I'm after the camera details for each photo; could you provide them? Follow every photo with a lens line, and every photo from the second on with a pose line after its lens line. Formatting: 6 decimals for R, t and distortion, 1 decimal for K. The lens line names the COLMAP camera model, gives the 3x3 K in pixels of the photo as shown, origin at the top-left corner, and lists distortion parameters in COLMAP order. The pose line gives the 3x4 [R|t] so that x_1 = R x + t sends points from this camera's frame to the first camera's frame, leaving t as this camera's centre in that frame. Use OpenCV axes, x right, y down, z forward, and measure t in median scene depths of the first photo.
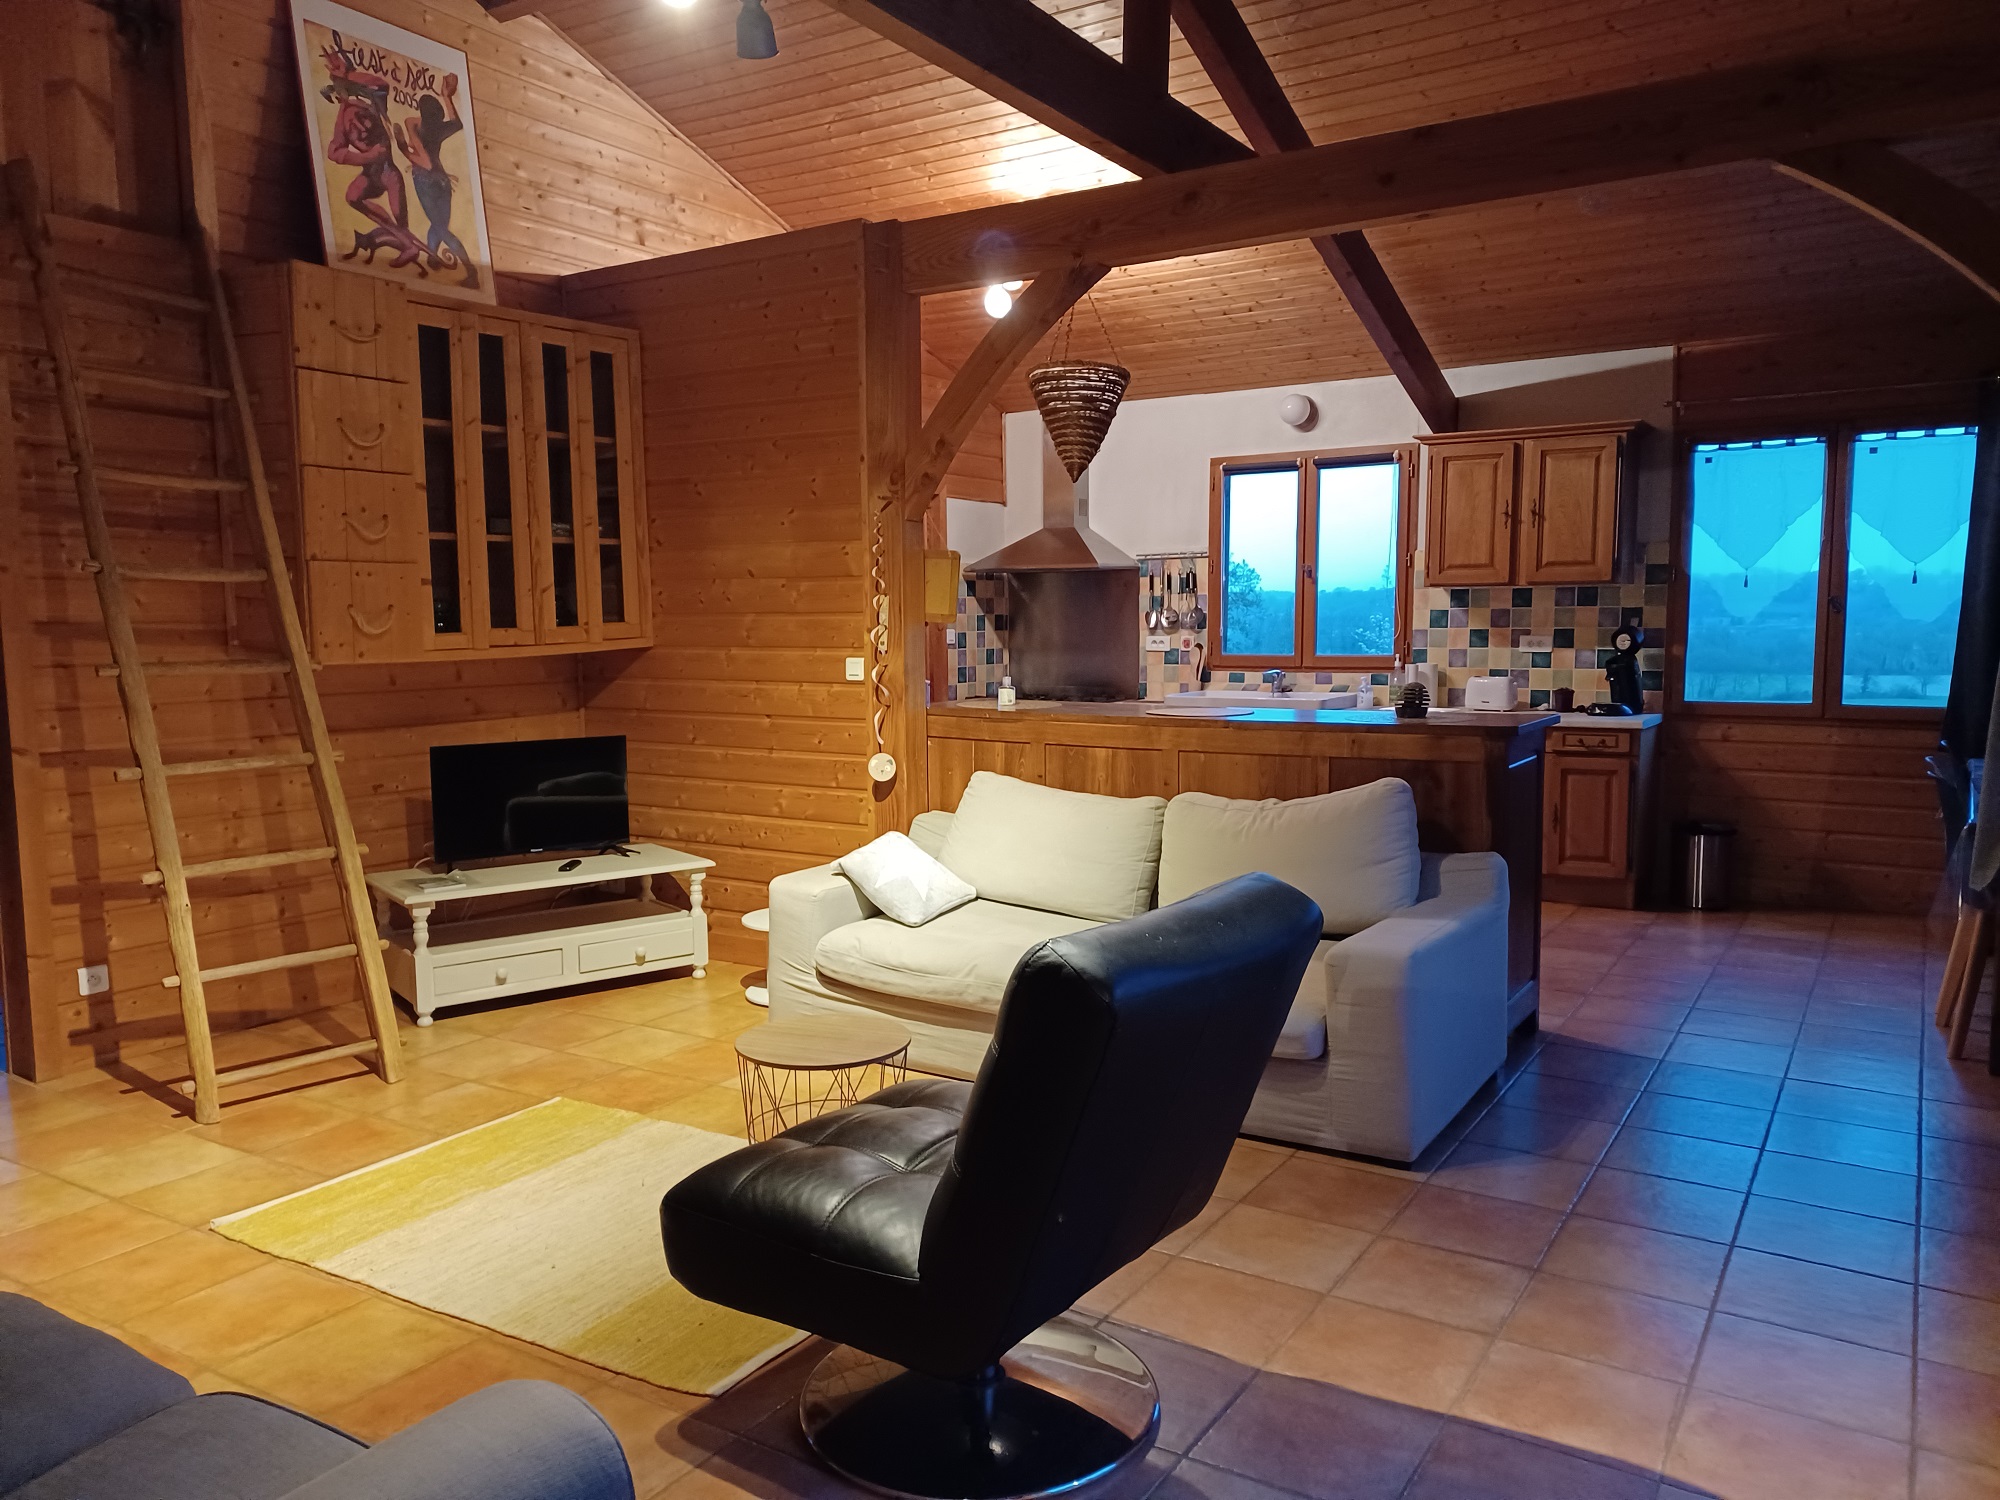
lens RADIAL K [[1459.6, 0, 1022.1], [0, 1459.6, 757.7], [0, 0, 1]] dist [0.047667, -0.001510]
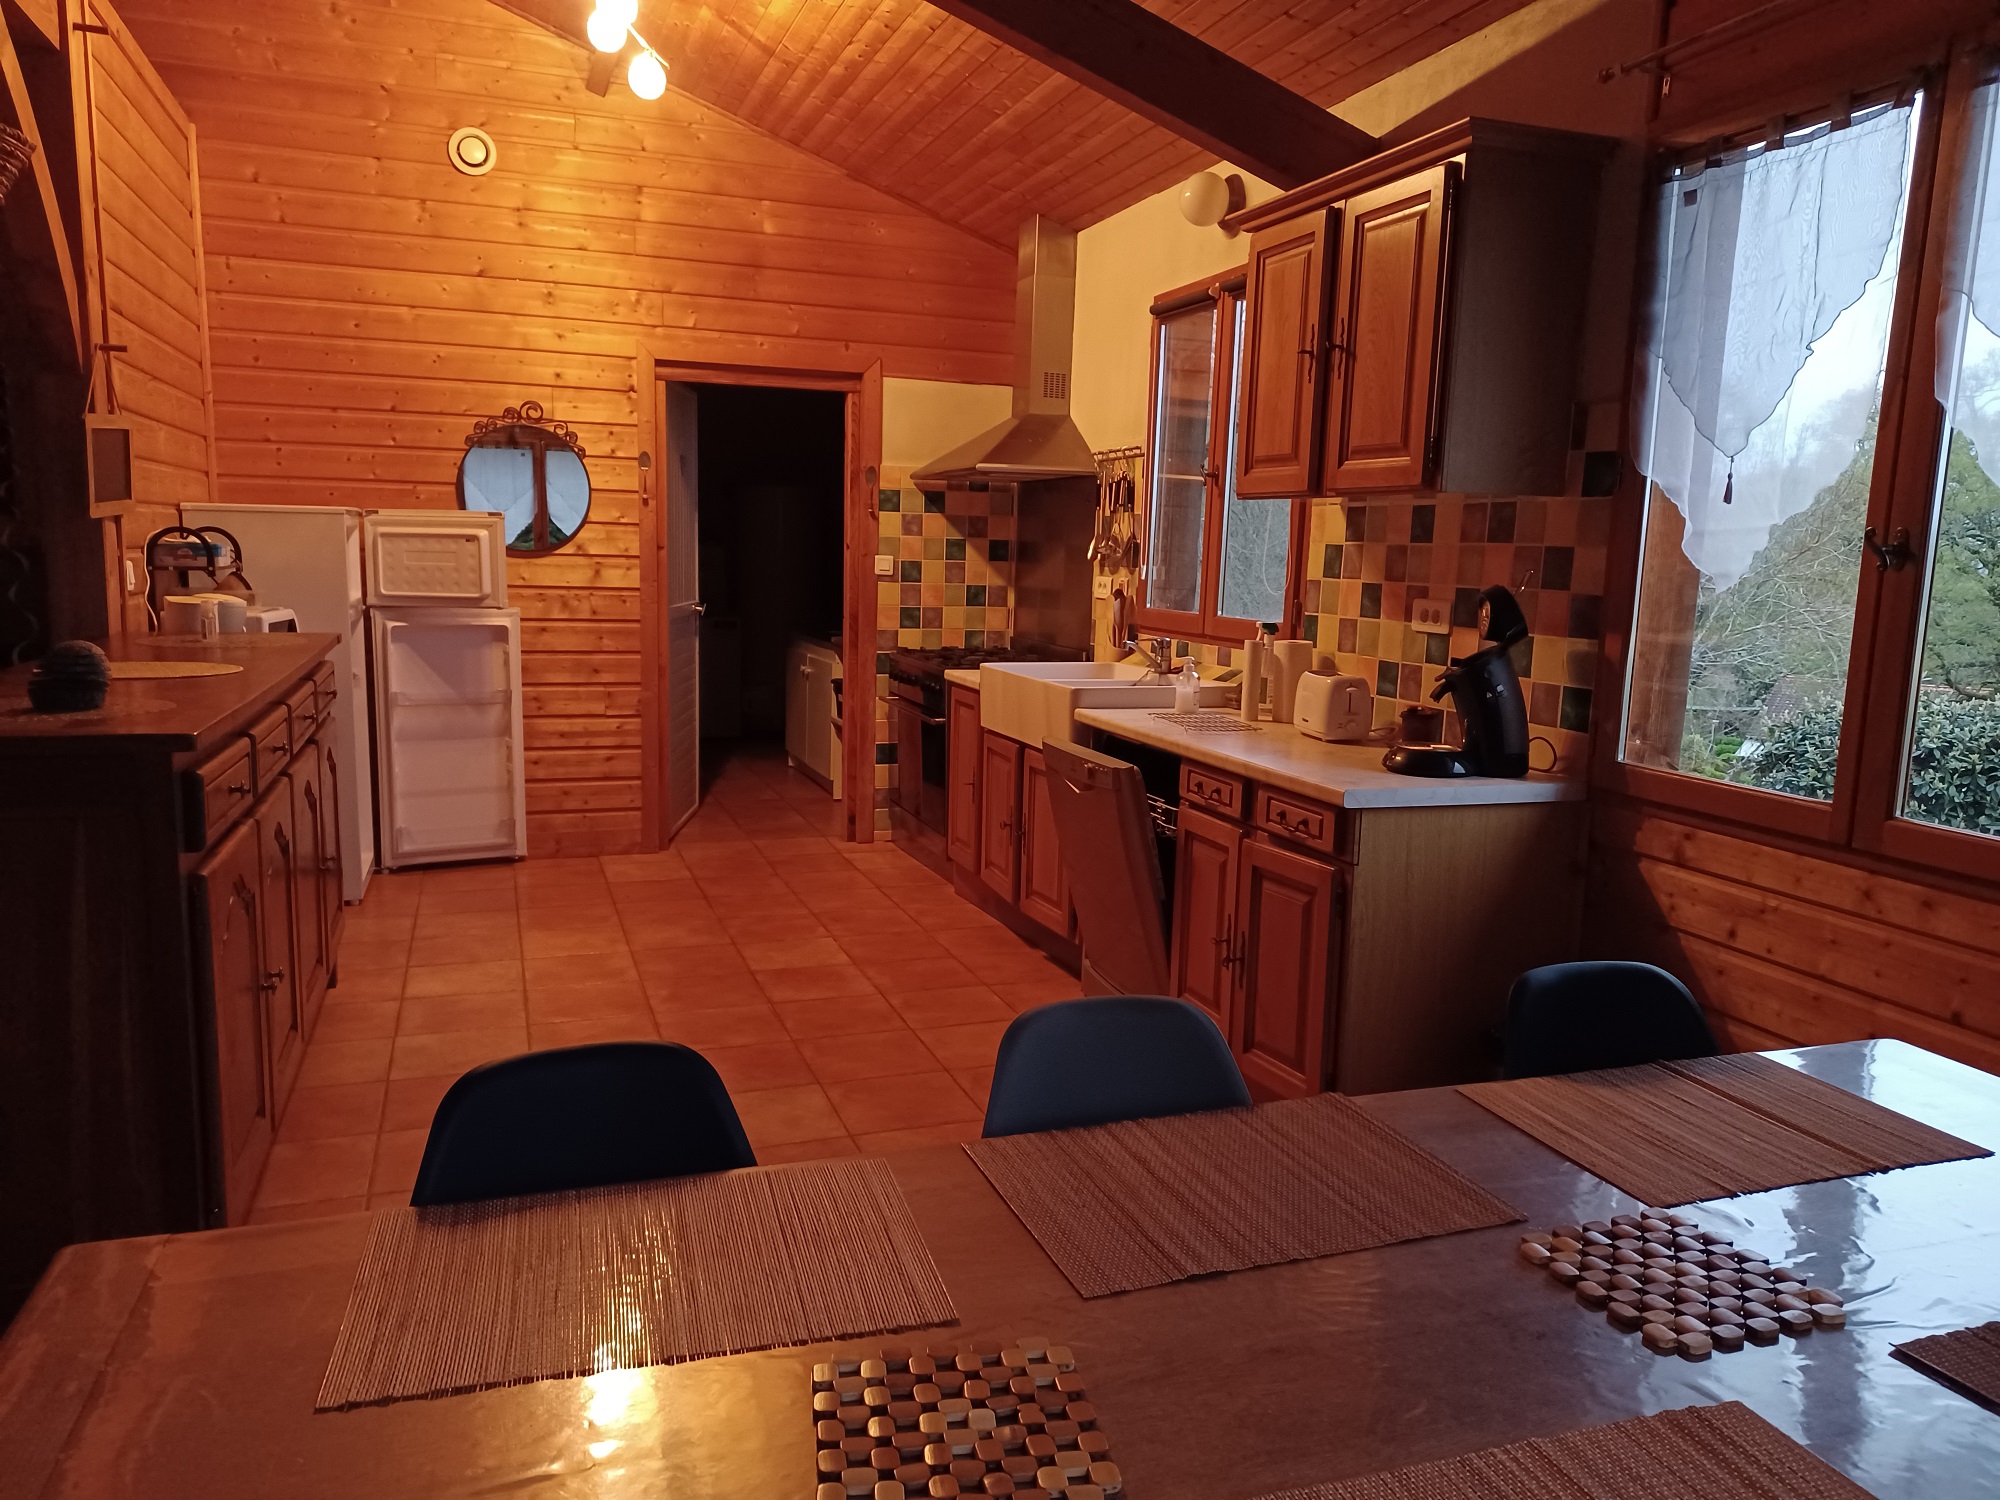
lens RADIAL K [[1459.6, 0, 1022.1], [0, 1459.6, 757.7], [0, 0, 1]] dist [0.047667, -0.001510]
pose [[0.787688, 0.117006, -0.604862, 0.576376], [-0.091078, 0.993127, 0.073505, -0.056216], [0.609306, -0.002810, 0.792931, 0.540653]]
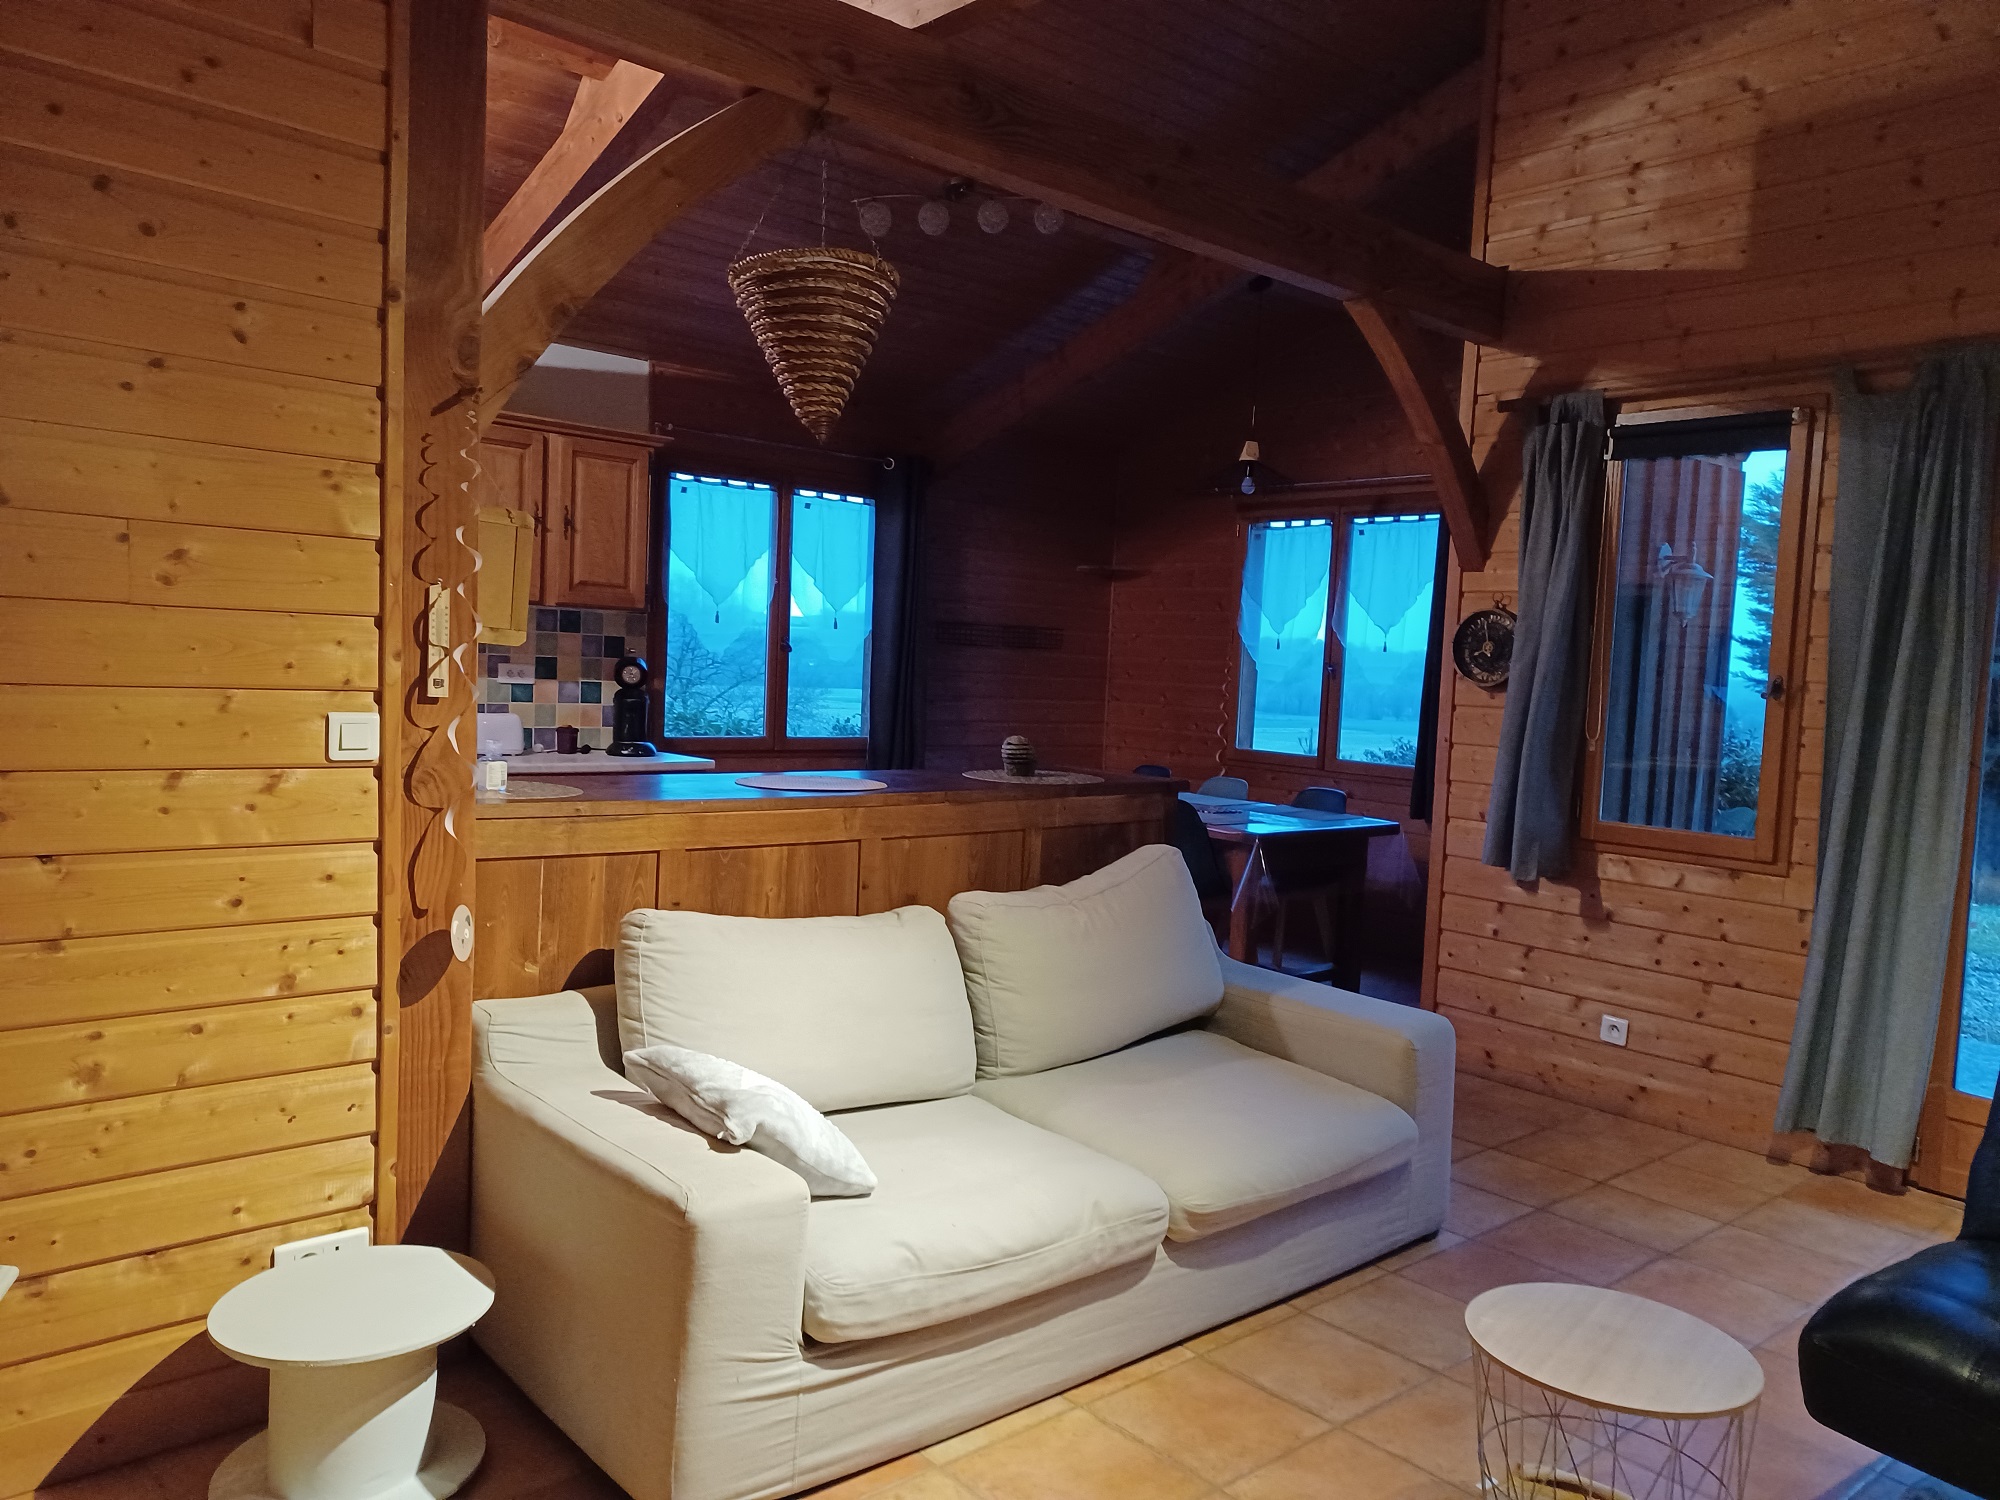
lens RADIAL K [[1459.6, 0, 1022.1], [0, 1459.6, 757.7], [0, 0, 1]] dist [0.047667, -0.001510]
pose [[0.275705, -0.044537, 0.960210, -0.398215], [0.045926, 0.998396, 0.033121, -0.046219], [-0.960145, 0.034967, 0.277308, 0.515016]]
